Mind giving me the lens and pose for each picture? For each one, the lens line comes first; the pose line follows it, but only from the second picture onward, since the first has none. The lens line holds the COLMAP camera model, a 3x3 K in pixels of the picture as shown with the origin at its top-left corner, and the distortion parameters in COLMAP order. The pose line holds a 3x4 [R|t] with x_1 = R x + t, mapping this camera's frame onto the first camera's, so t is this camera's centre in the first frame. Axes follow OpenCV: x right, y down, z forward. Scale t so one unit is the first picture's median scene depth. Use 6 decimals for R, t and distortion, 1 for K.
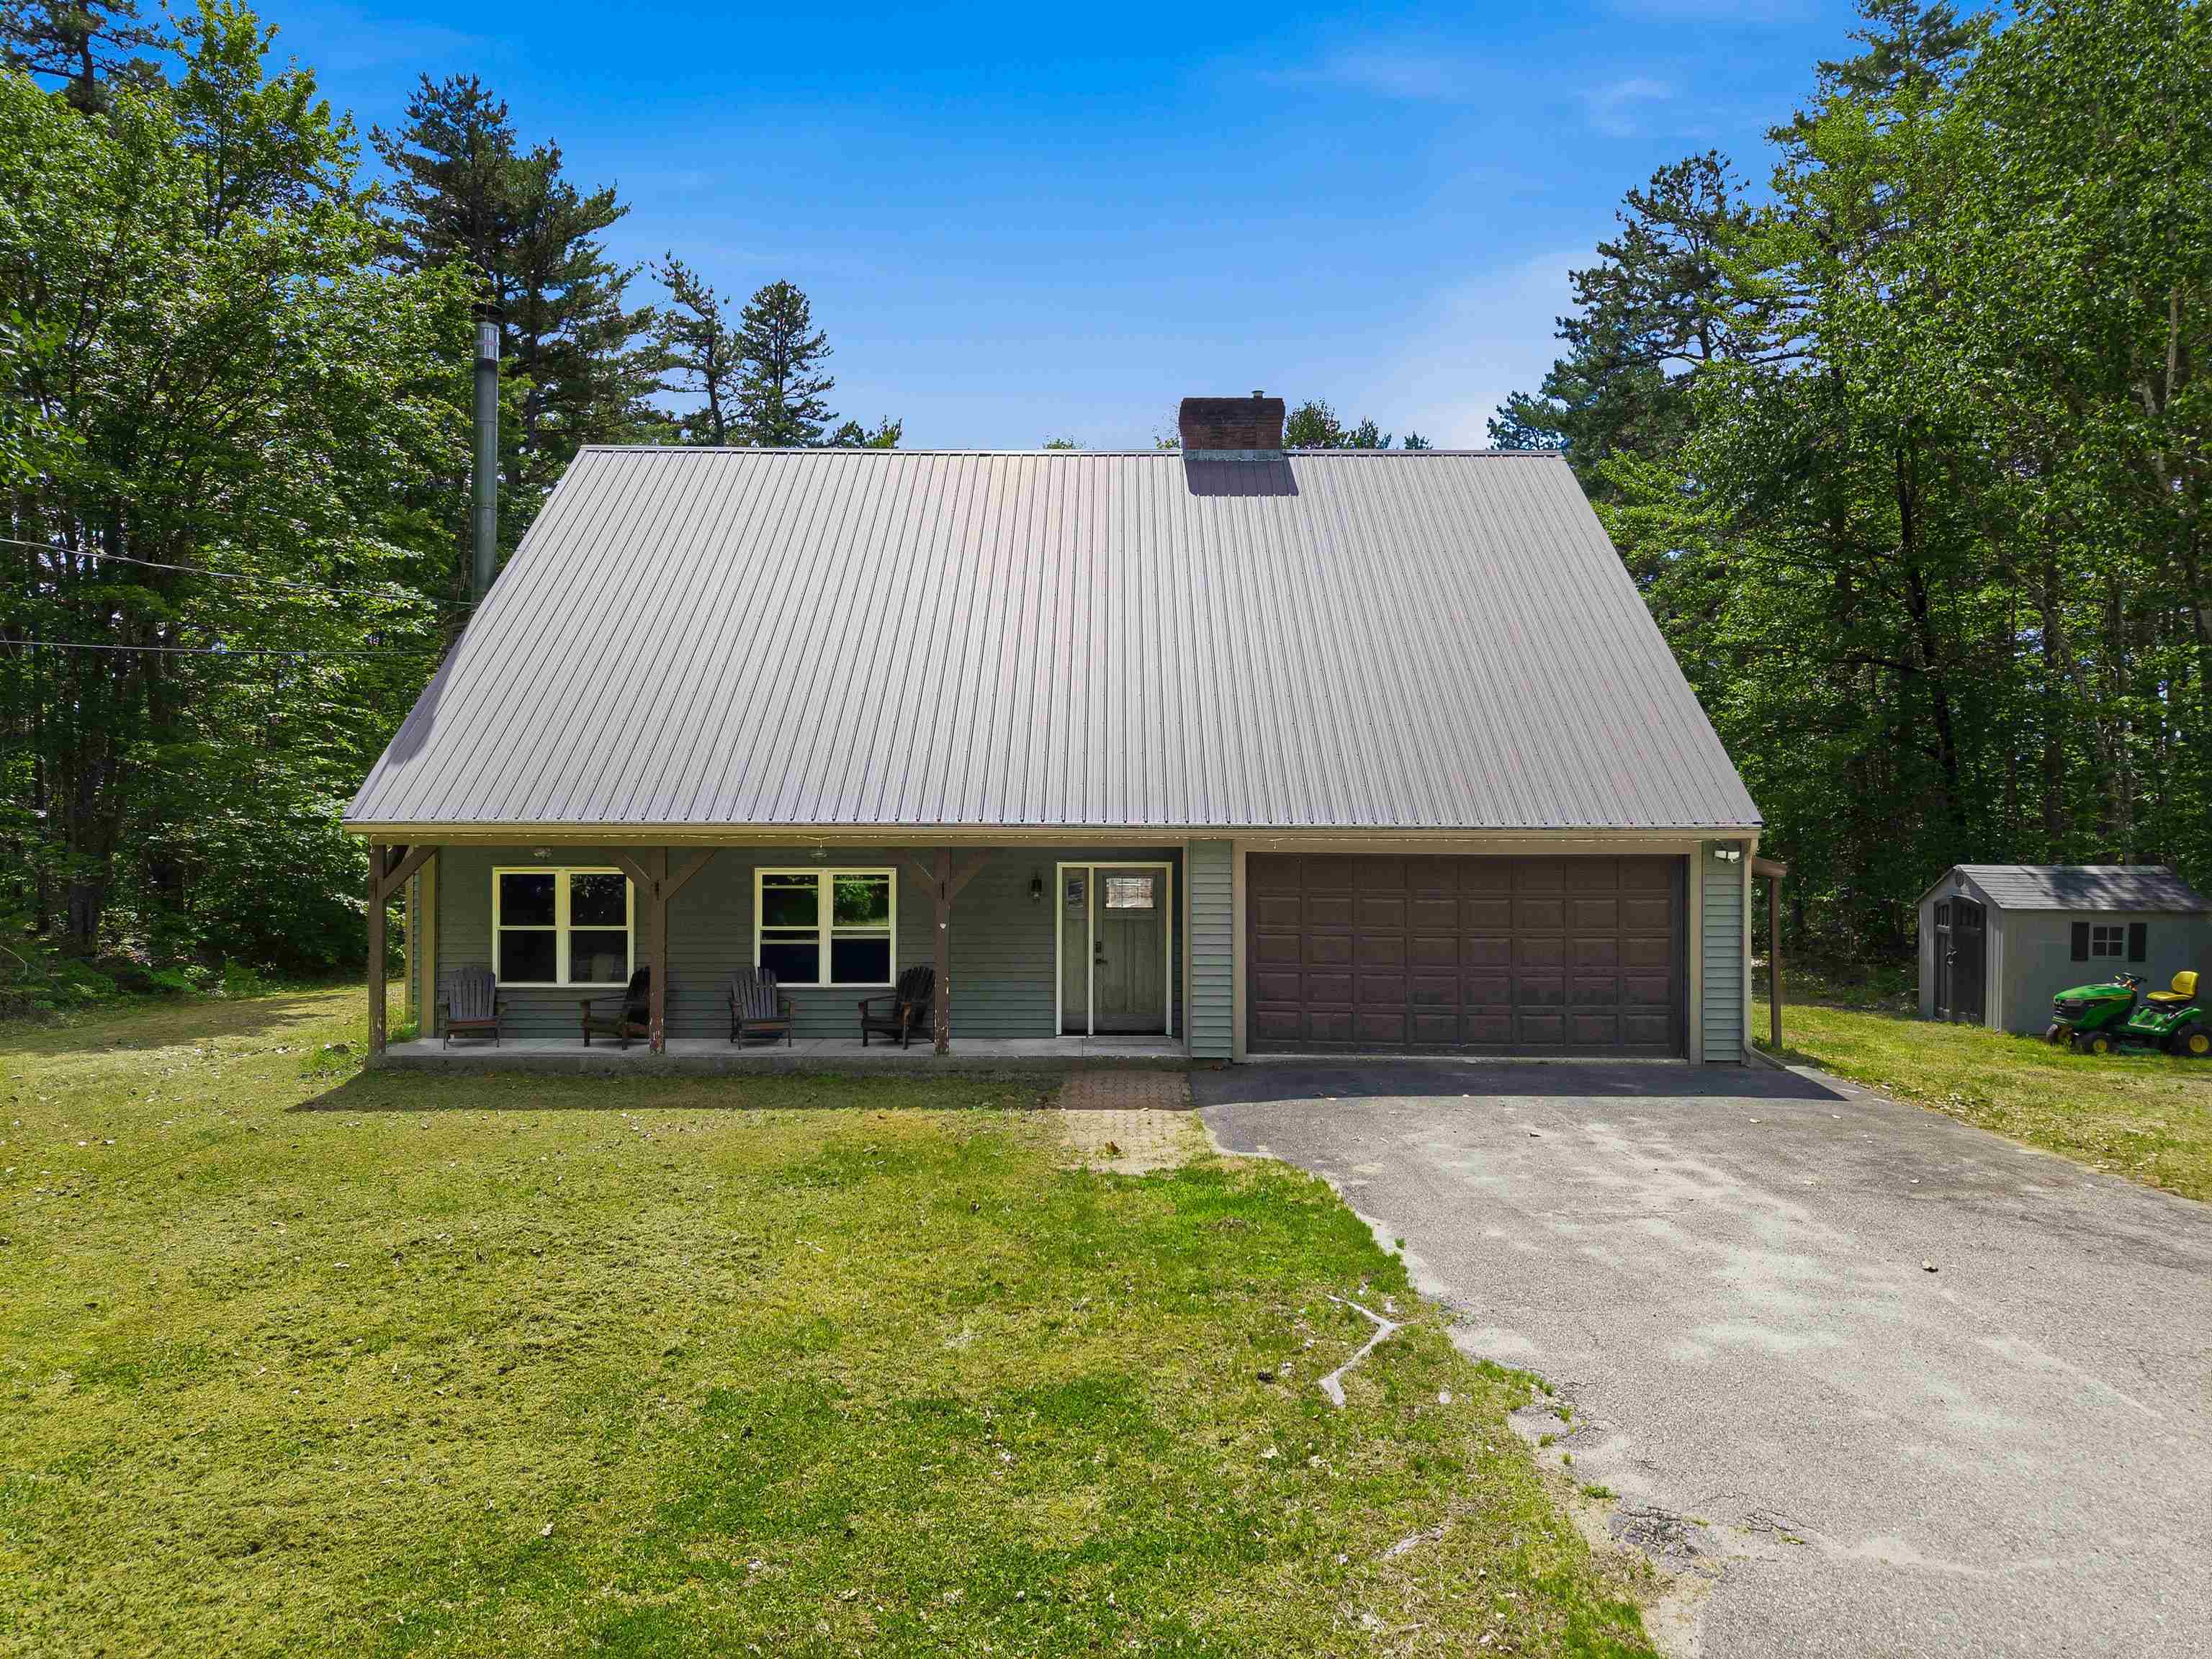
lens RADIAL K [[1479.8, 0, 1101.5], [0, 1479.8, 826.0], [0, 0, 1]] dist [0.024714, -0.024392]
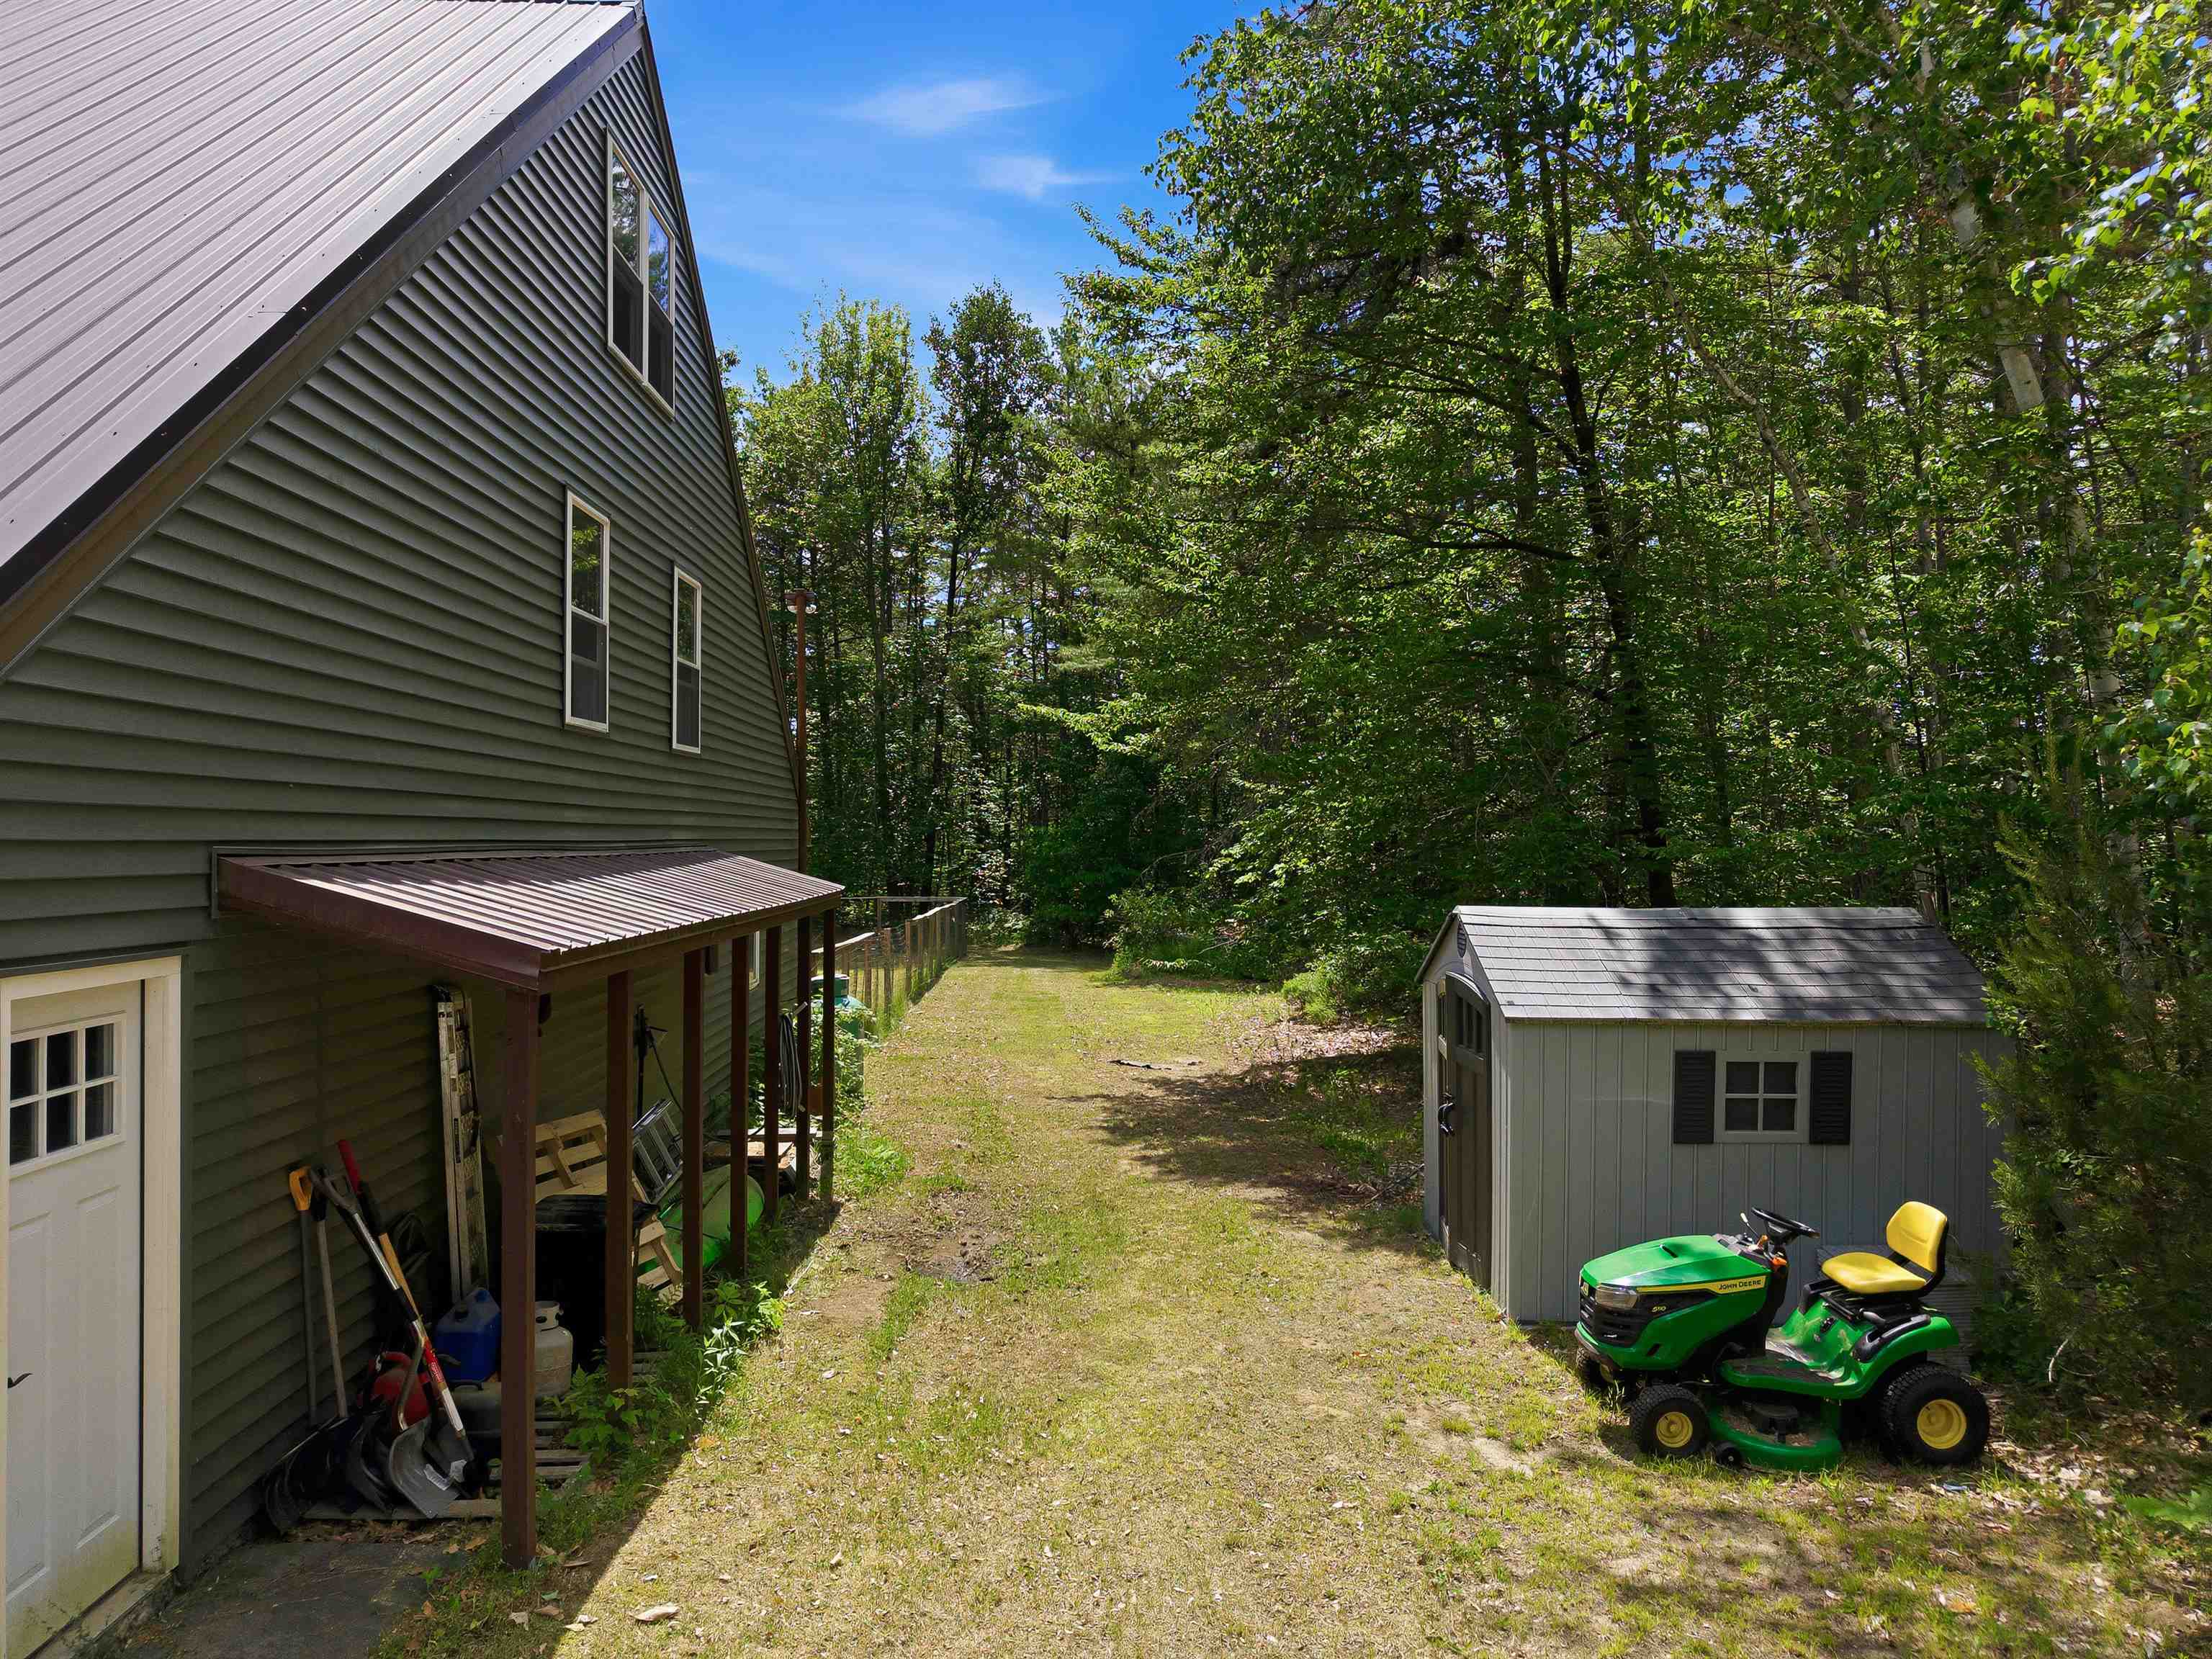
lens RADIAL K [[1479.8, 0, 1101.5], [0, 1479.8, 826.0], [0, 0, 1]] dist [0.024714, -0.024392]
pose [[0.999225, -0.001293, 0.039331, 0.564474], [0.001277, 0.999999, 0.000434, 0.002556], [-0.039331, -0.000384, 0.999226, 0.704597]]
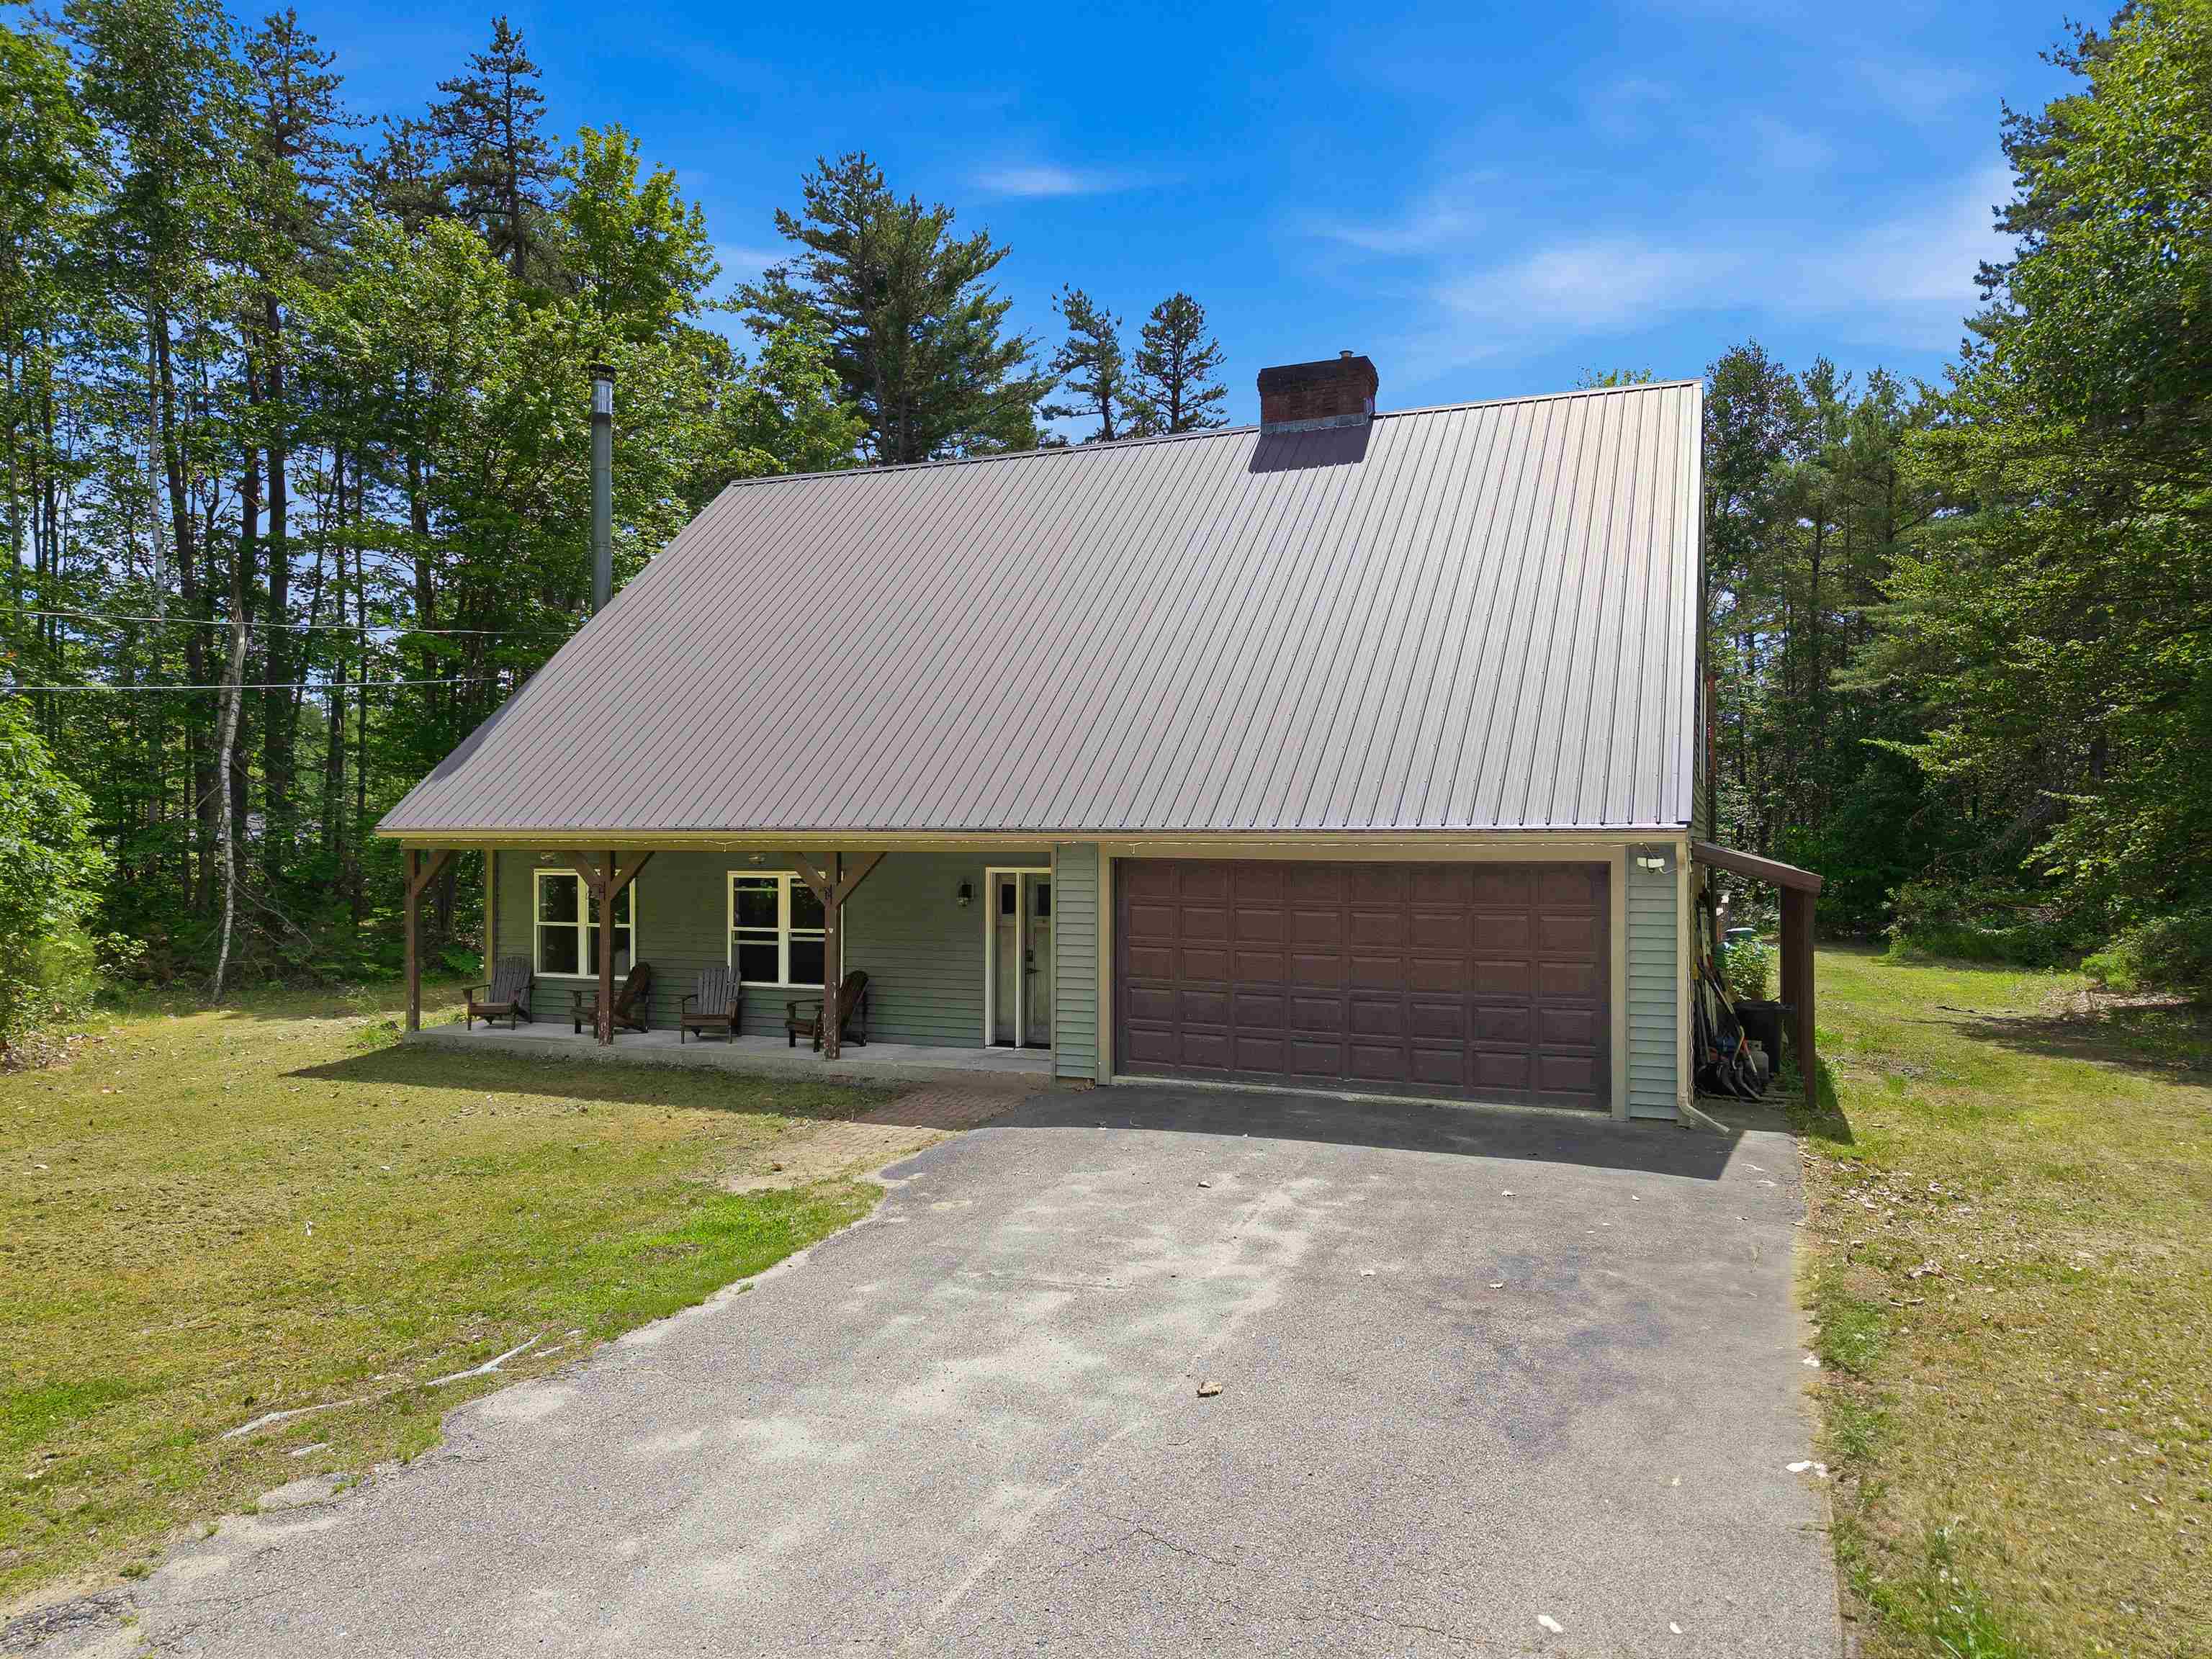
lens RADIAL K [[1479.8, 0, 1101.5], [0, 1479.8, 826.0], [0, 0, 1]] dist [0.024714, -0.024392]
pose [[0.924250, -0.005473, -0.381748, 0.413090], [0.004823, 0.999985, -0.002660, 0.000366], [0.381757, 0.000618, 0.924263, 0.130923]]
